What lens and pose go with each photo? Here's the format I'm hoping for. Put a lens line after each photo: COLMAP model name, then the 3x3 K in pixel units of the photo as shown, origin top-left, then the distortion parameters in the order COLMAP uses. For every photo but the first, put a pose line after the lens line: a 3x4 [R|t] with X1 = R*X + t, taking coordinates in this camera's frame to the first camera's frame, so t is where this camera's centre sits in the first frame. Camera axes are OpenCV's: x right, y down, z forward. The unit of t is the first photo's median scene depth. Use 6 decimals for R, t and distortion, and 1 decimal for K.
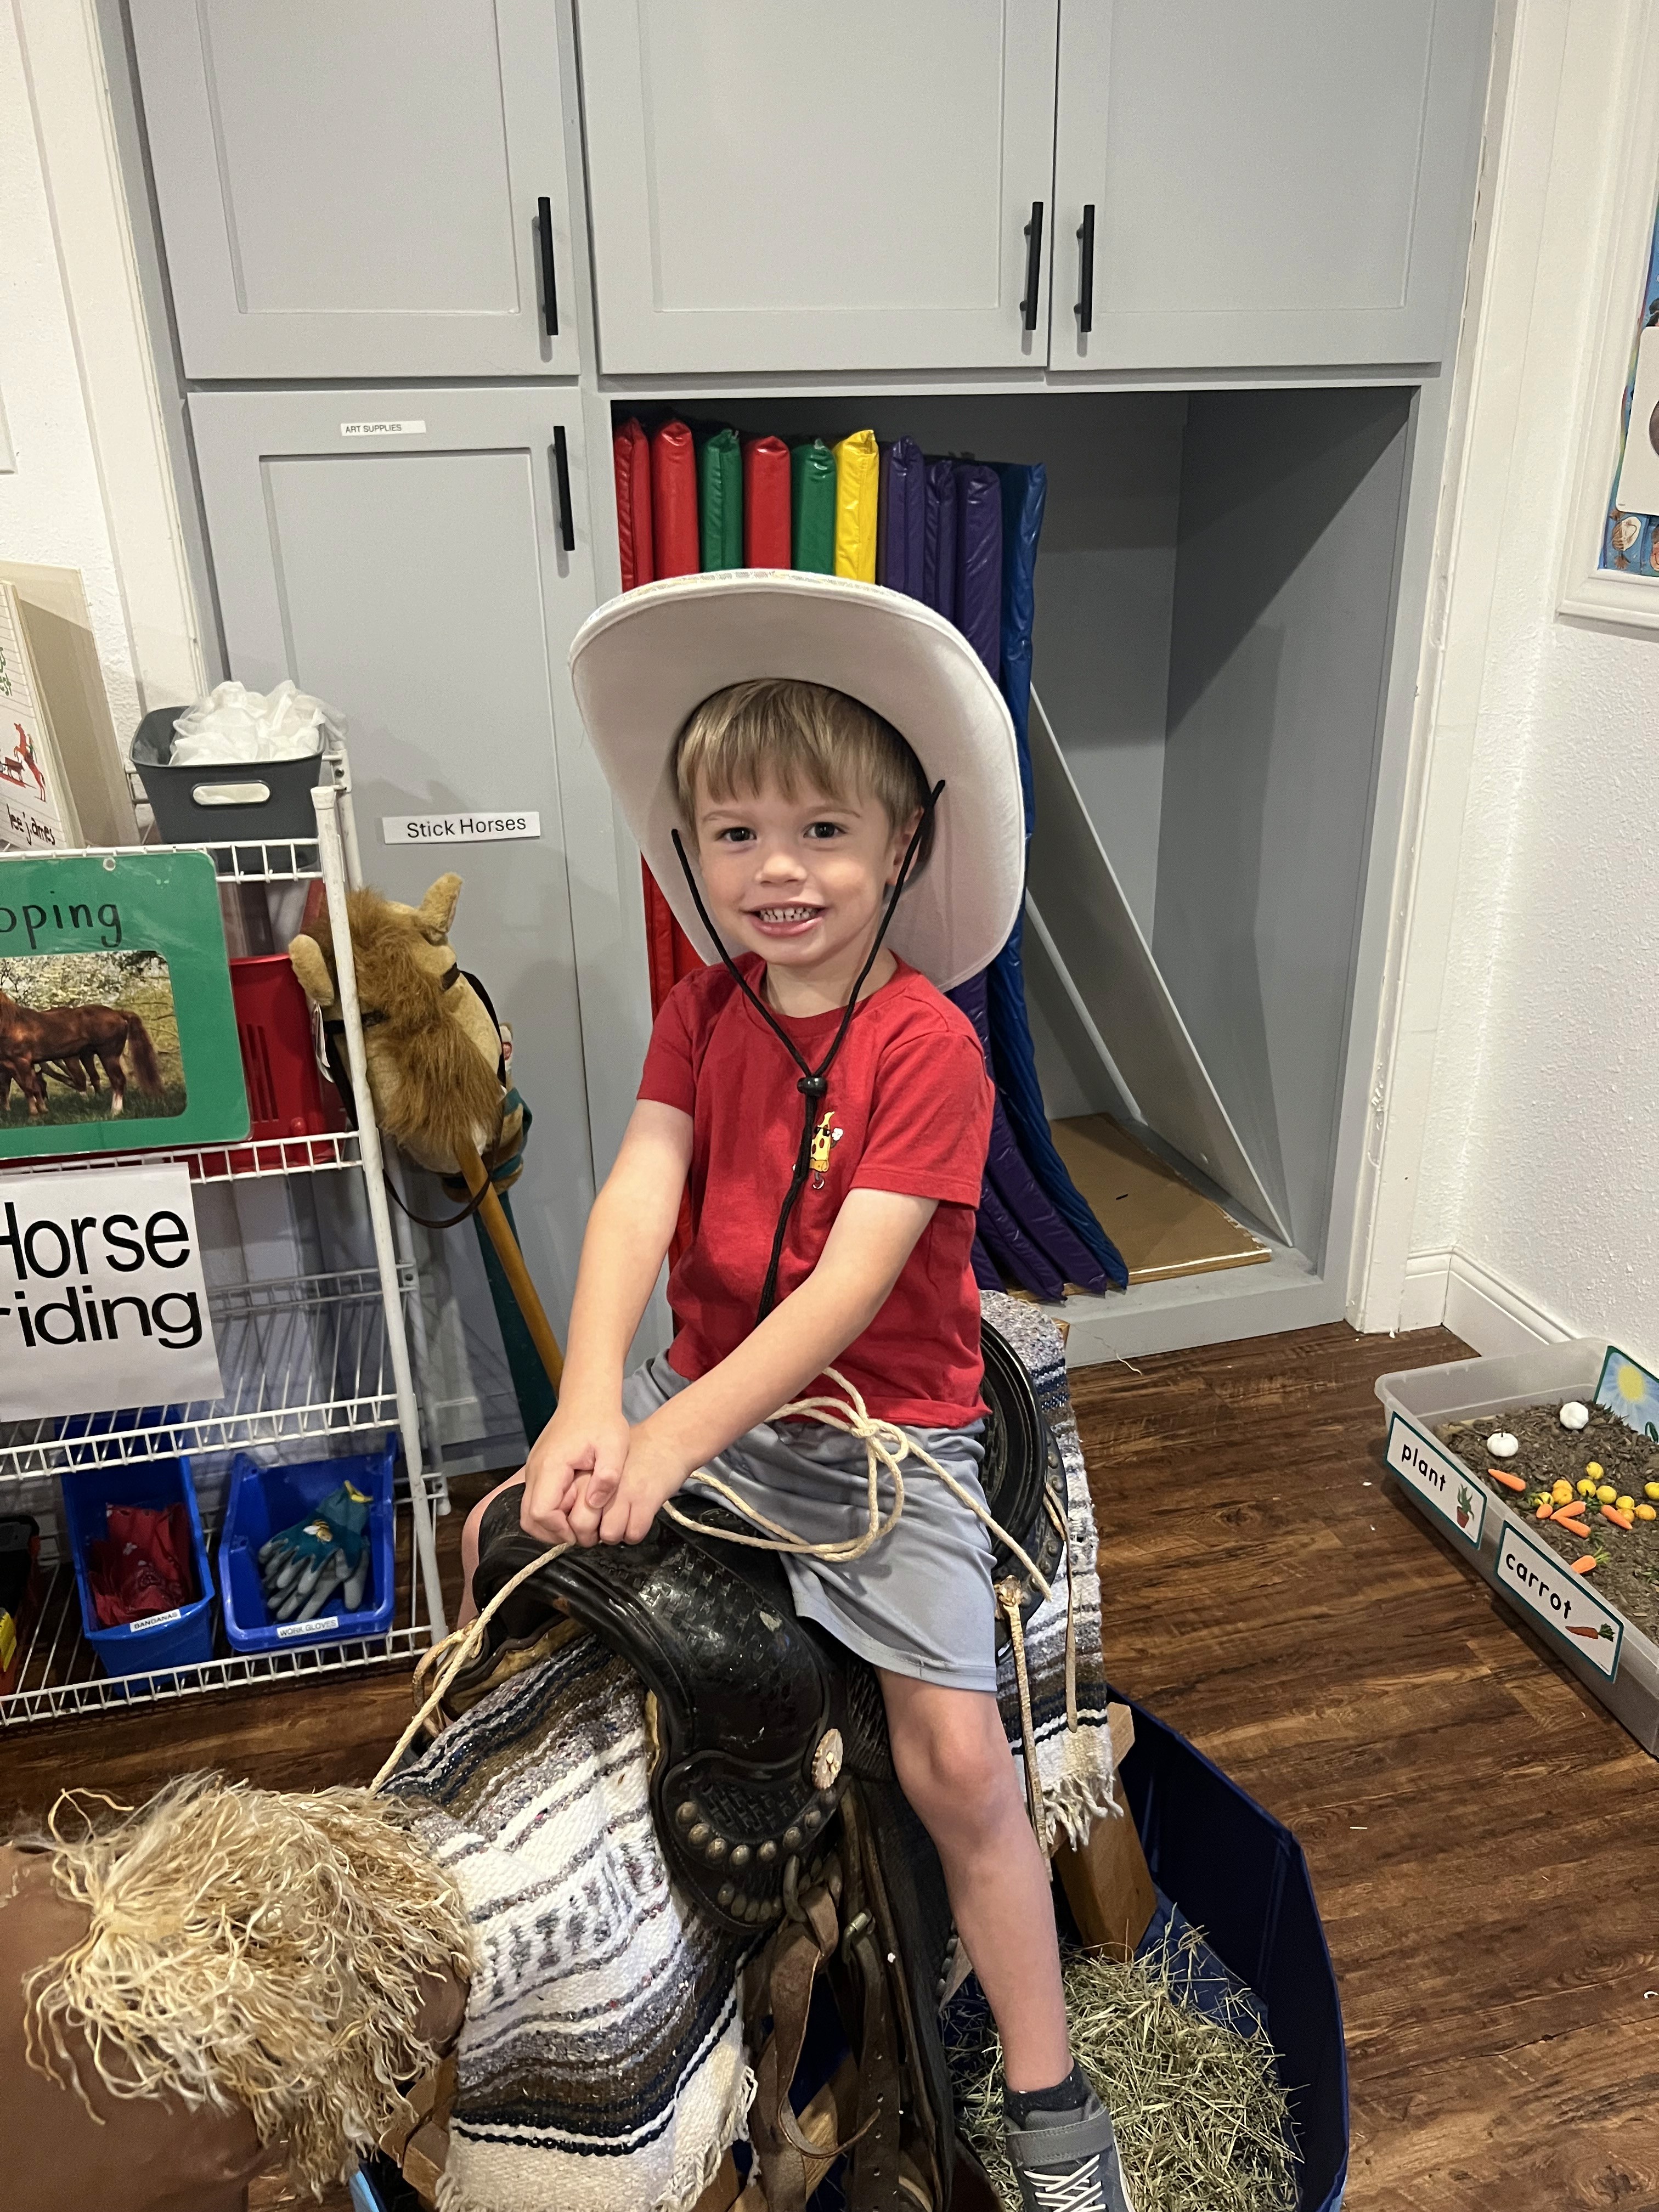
lens RADIAL K [[1684.7, 0, 829.5], [0, 1684.7, 1106.0], [0, 0, 1]] dist [0.038603, -0.042237]
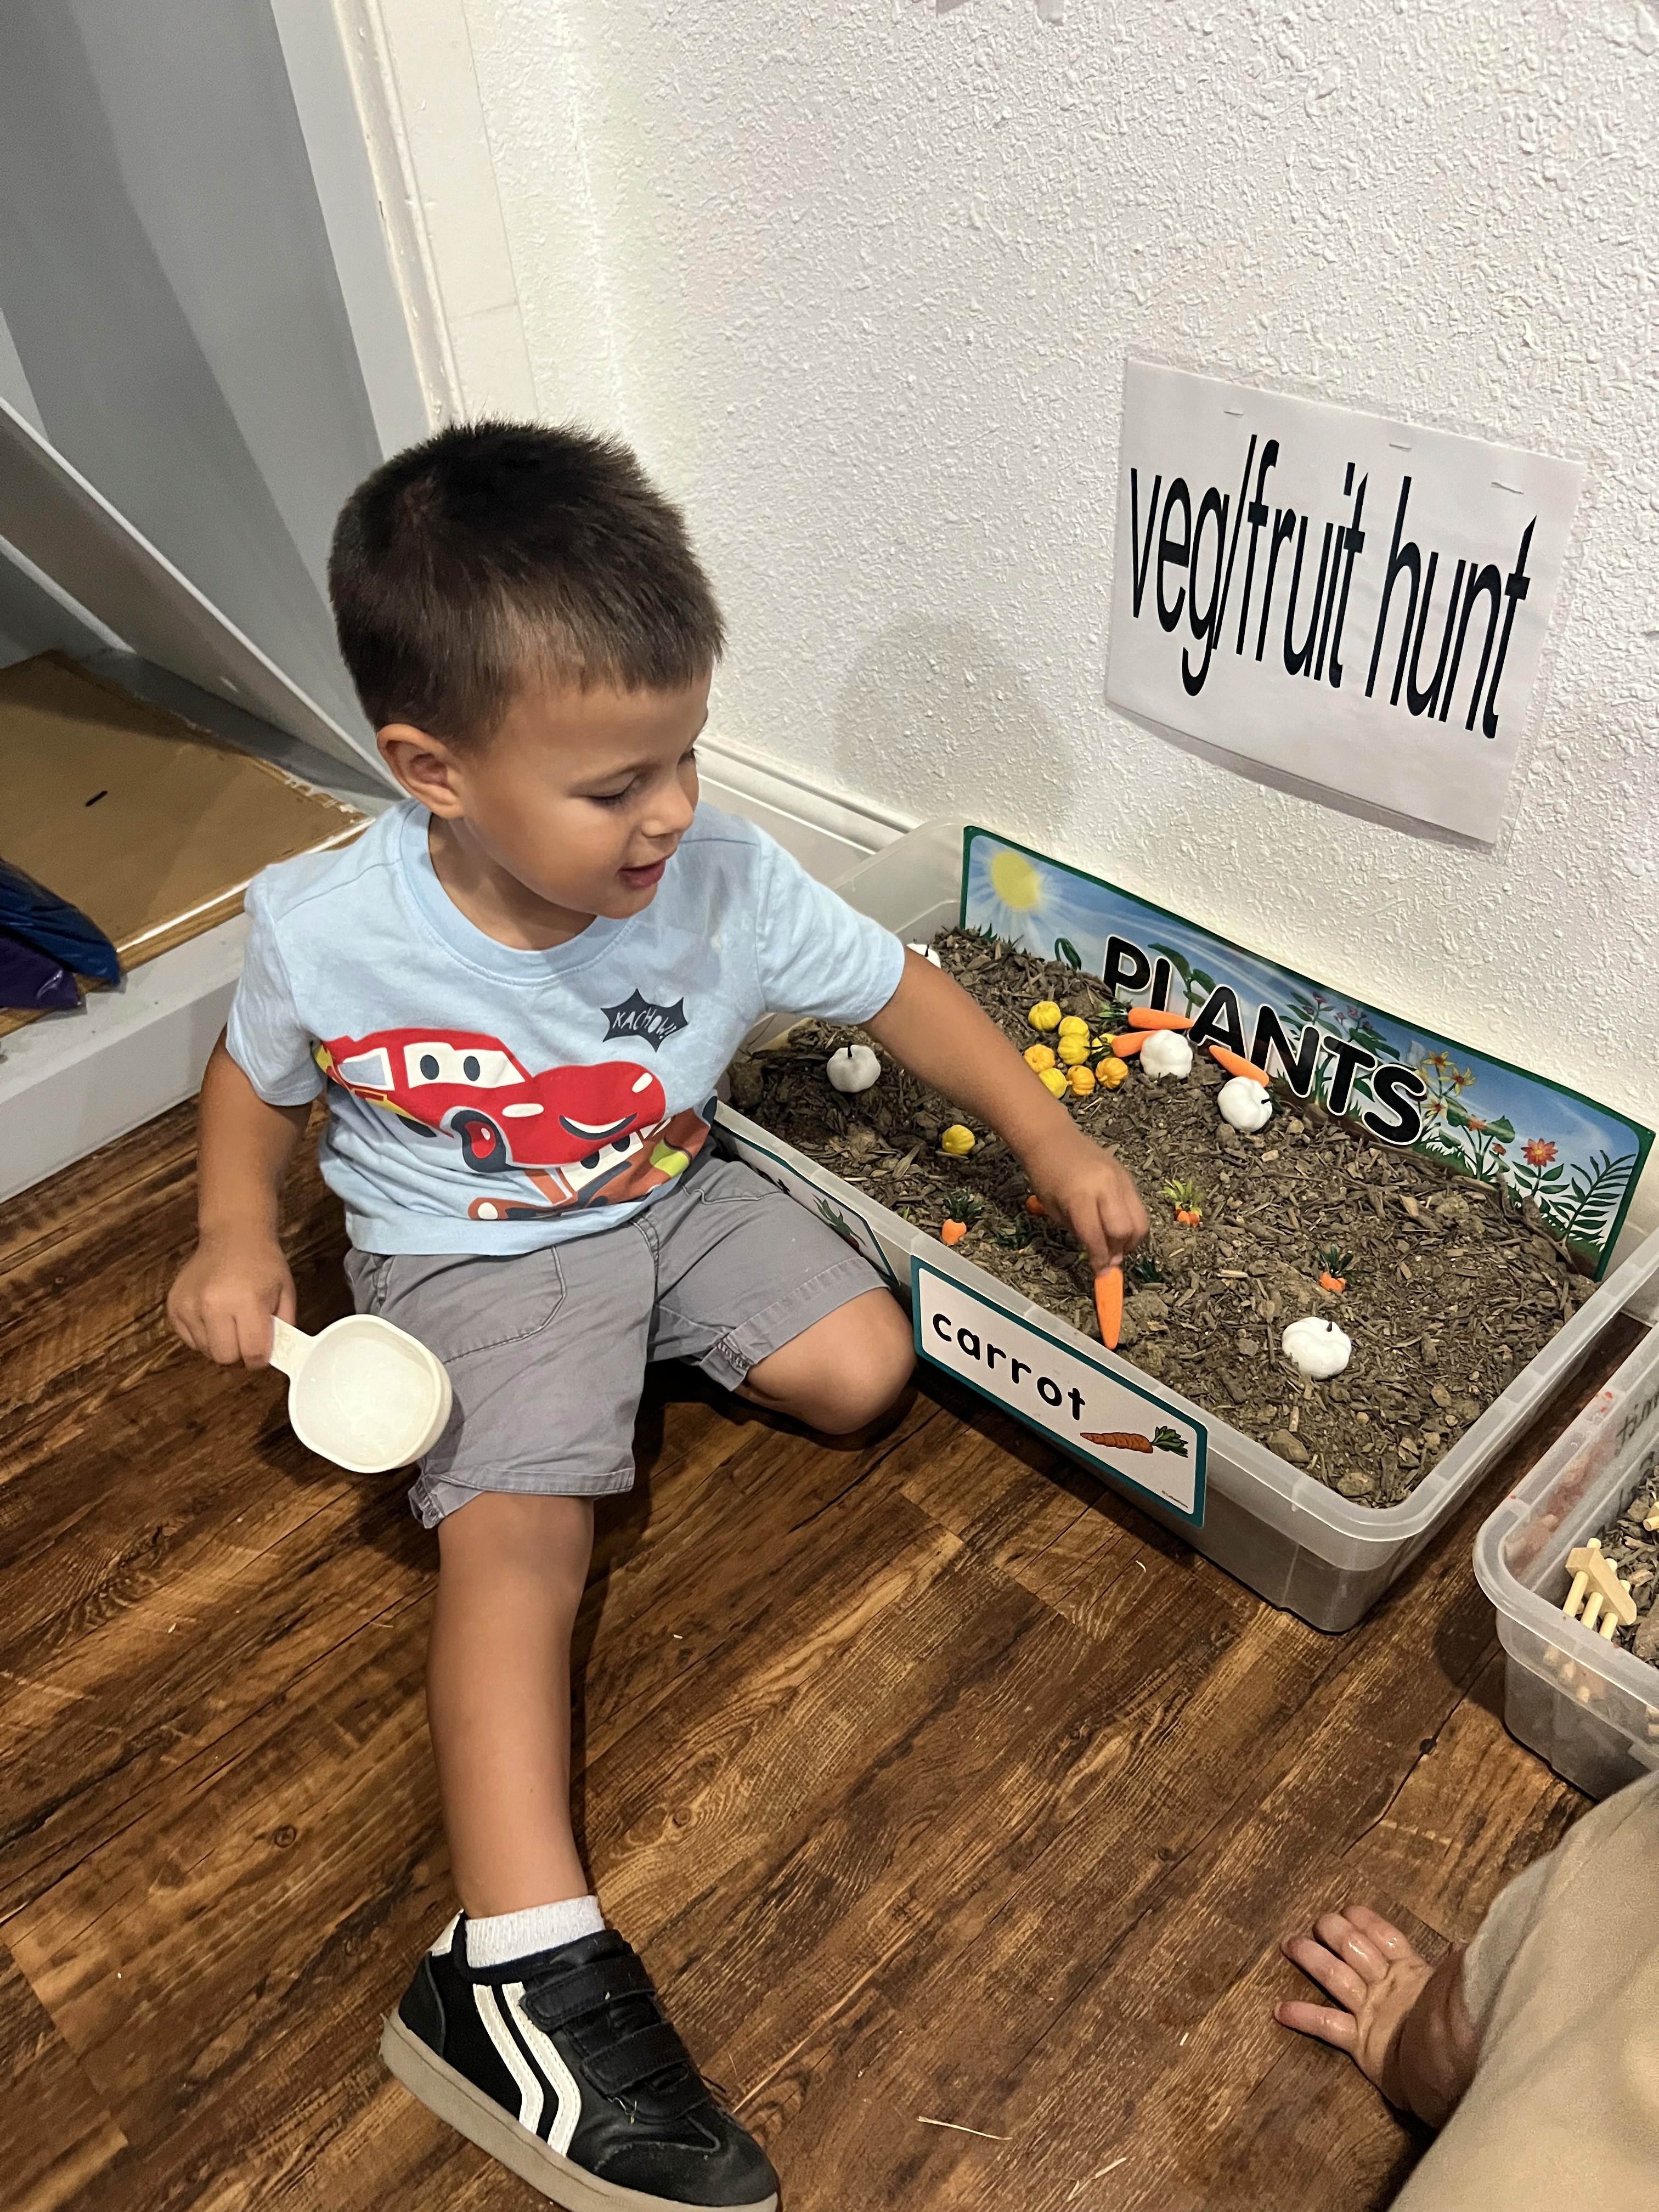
lens RADIAL K [[1599.2, 0, 829.5], [0, 1599.2, 1106.0], [0, 0, 1]] dist [-0.001283, -0.001637]
pose [[0.864623, -0.358058, 0.352450, 0.234605], [0.244575, 0.912731, 0.327269, 0.049049], [-0.438873, -0.196764, 0.876741, 0.625596]]
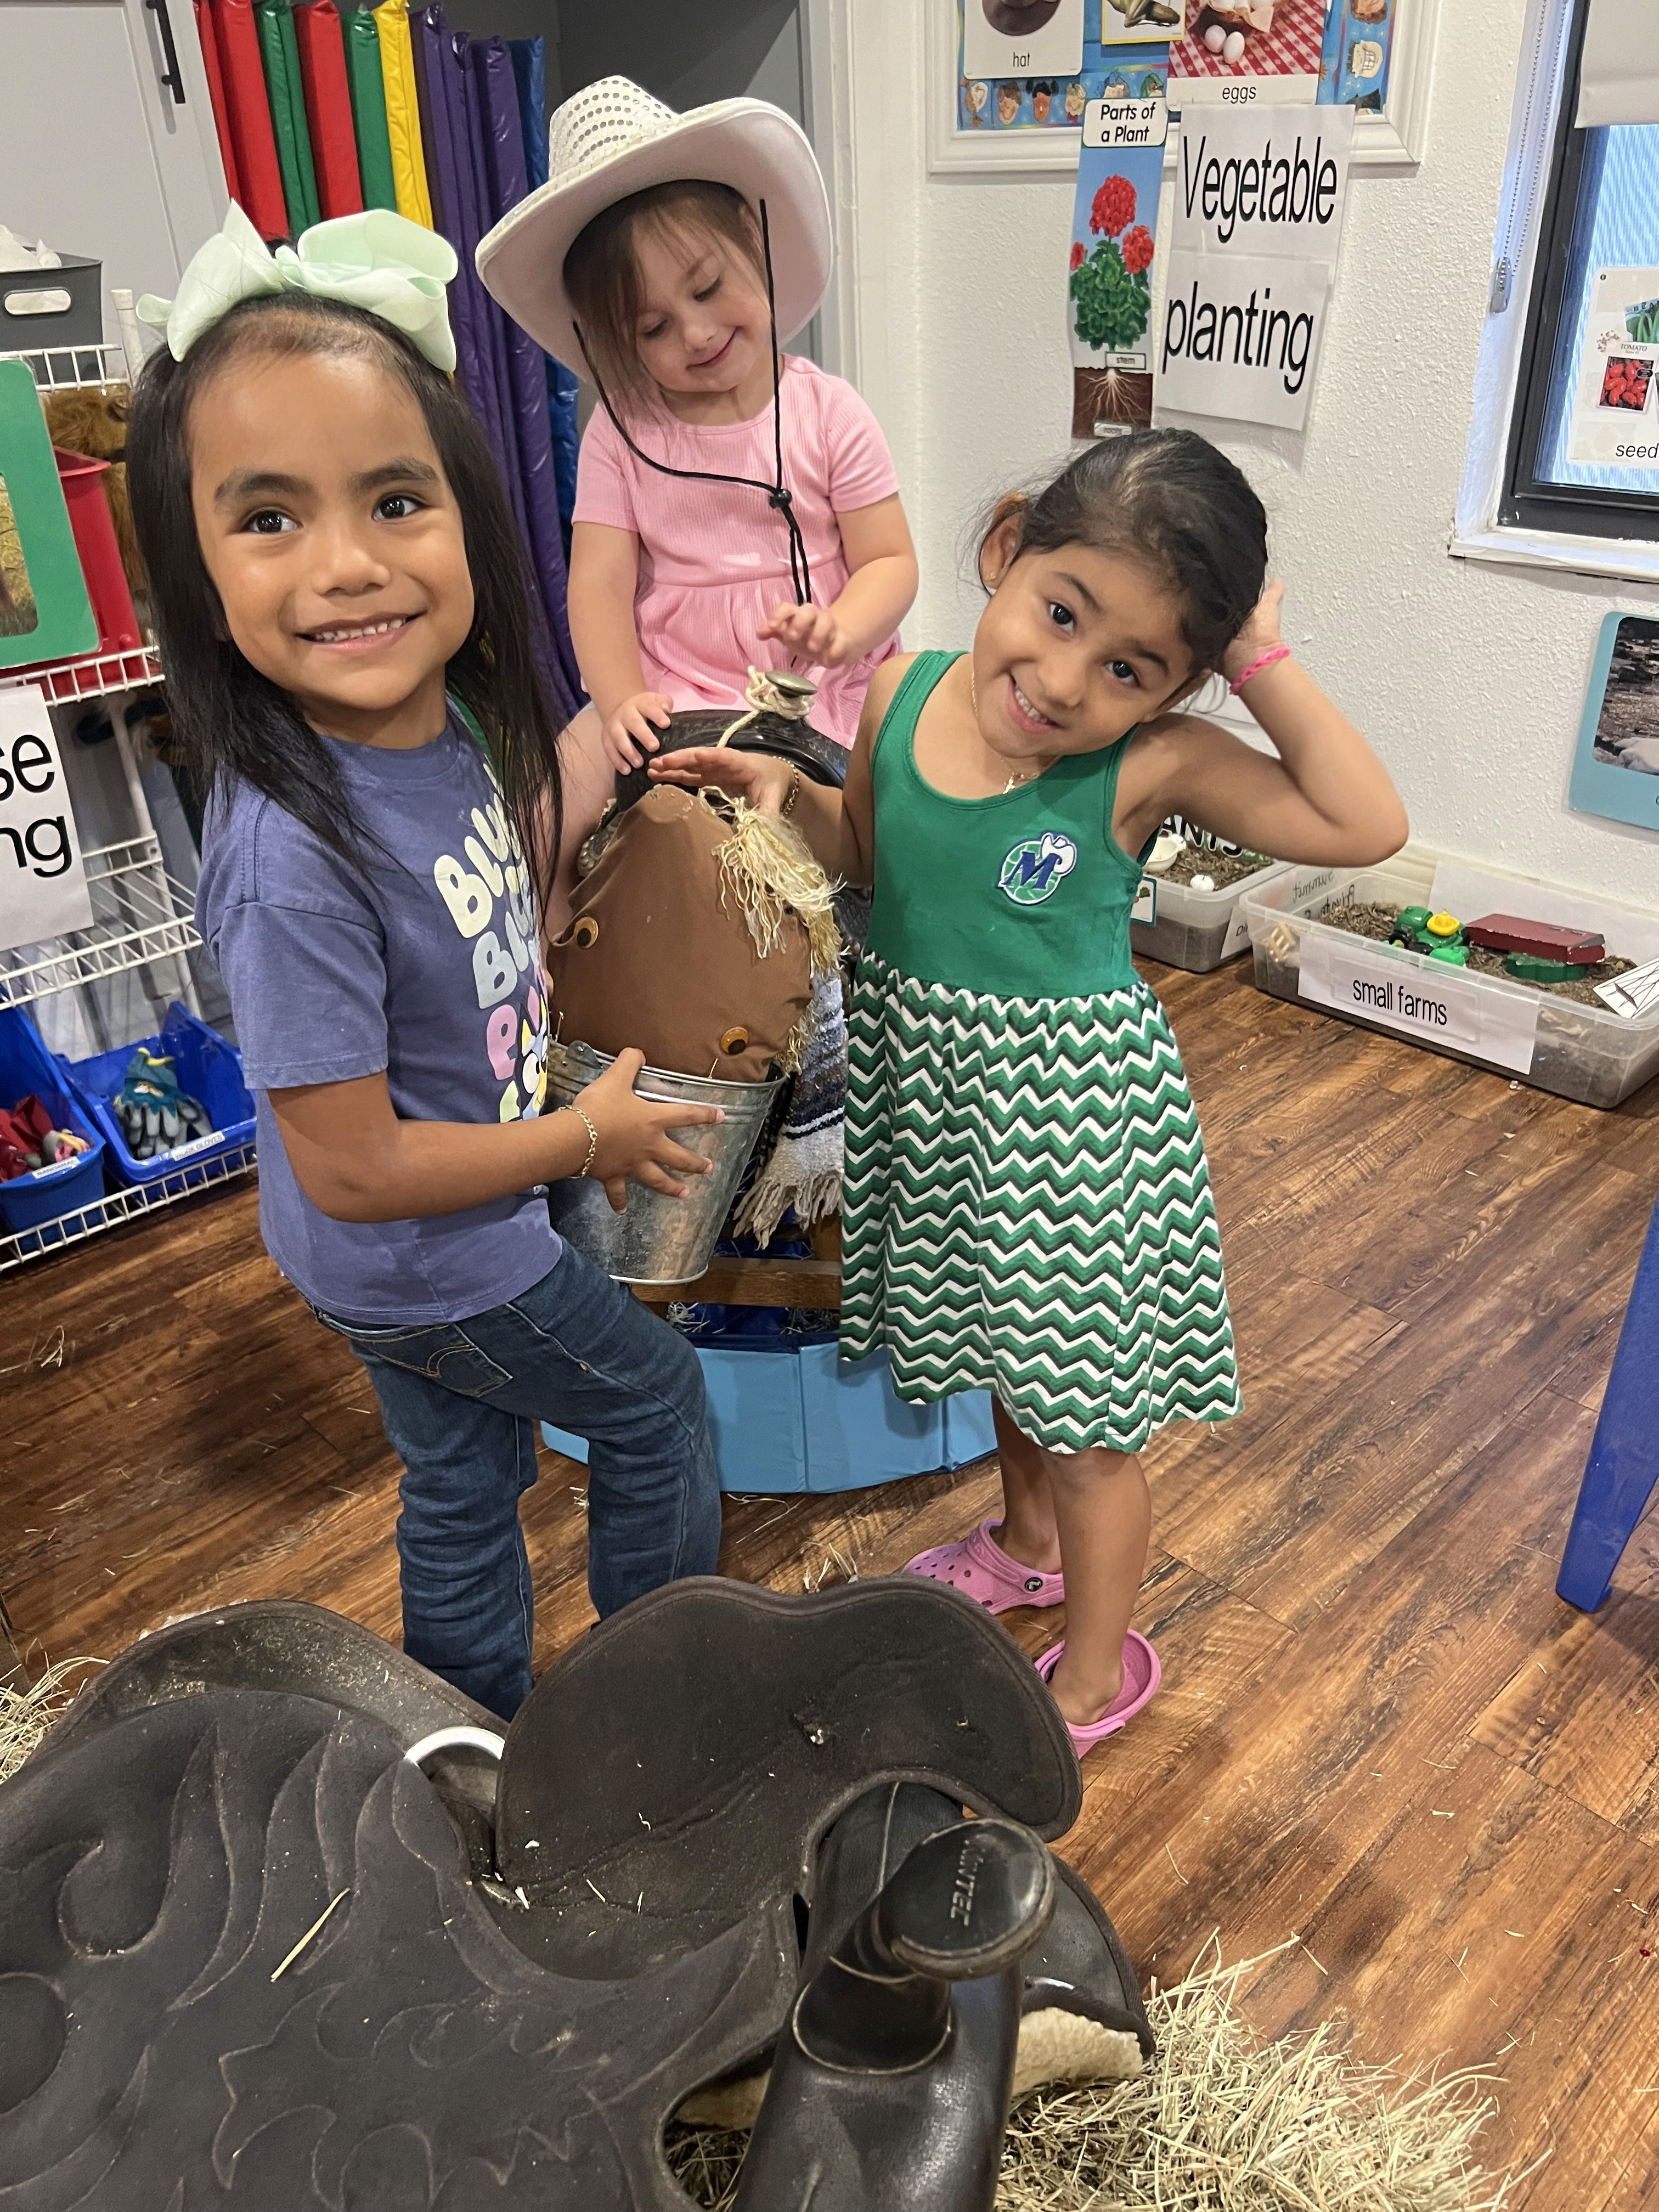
lens RADIAL K [[1684.7, 0, 829.5], [0, 1684.7, 1106.0], [0, 0, 1]] dist [0.038603, -0.042237]
pose [[0.877695, -0.254814, 0.405859, -0.381905], [0.208316, 0.965583, 0.155735, 0.196614], [-0.431574, -0.052141, 0.900569, -0.173330]]
